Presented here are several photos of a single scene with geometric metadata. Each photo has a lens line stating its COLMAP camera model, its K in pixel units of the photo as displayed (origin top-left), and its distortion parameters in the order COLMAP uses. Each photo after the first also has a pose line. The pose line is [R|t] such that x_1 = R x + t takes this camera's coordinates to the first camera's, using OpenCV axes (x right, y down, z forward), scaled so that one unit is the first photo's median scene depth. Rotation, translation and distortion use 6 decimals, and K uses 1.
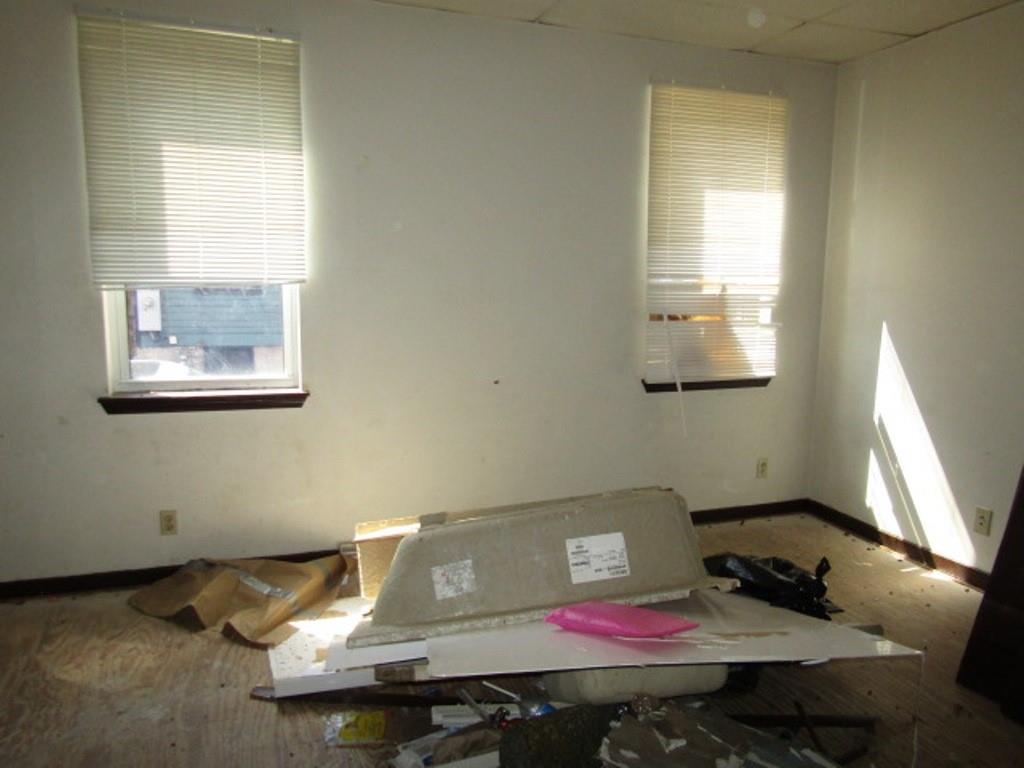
lens RADIAL K [[745.1, 0, 512.0], [0, 745.1, 384.0], [0, 0, 1]] dist [-0.001077, -0.000304]
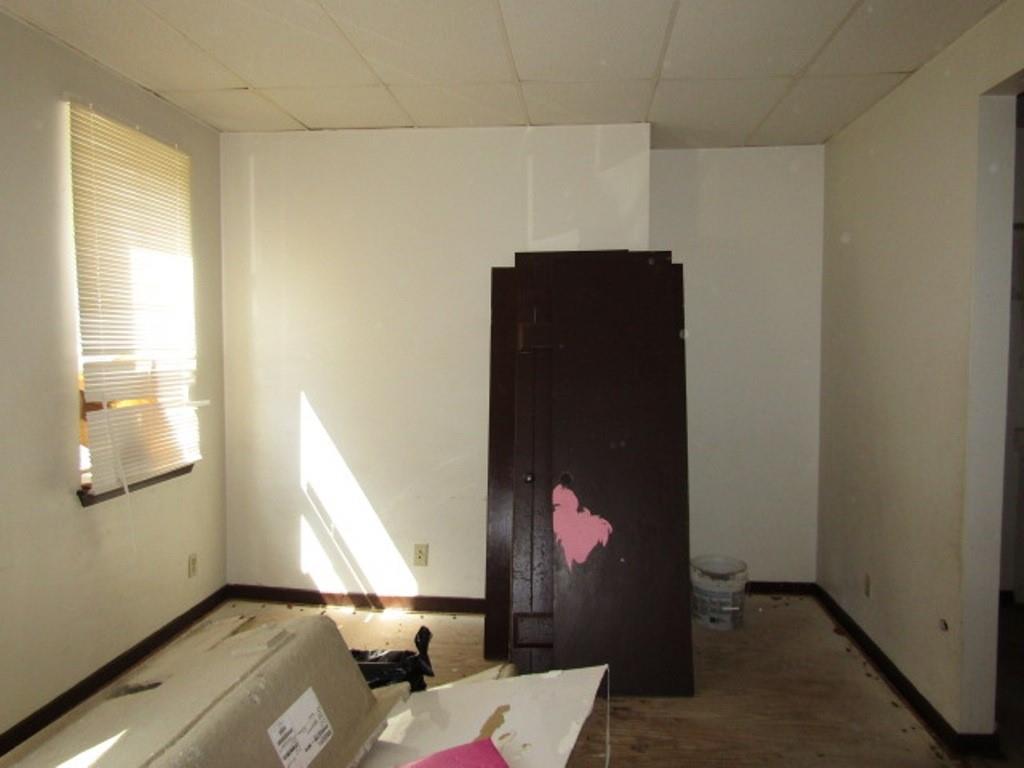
lens RADIAL K [[732.1, 0, 512.0], [0, 732.1, 384.0], [0, 0, 1]] dist [-0.008573, -0.003155]
pose [[0.422063, -0.058249, 0.904693, -0.299743], [0.120355, 0.992701, 0.007766, -0.067128], [-0.898542, 0.105607, 0.425993, 0.301273]]
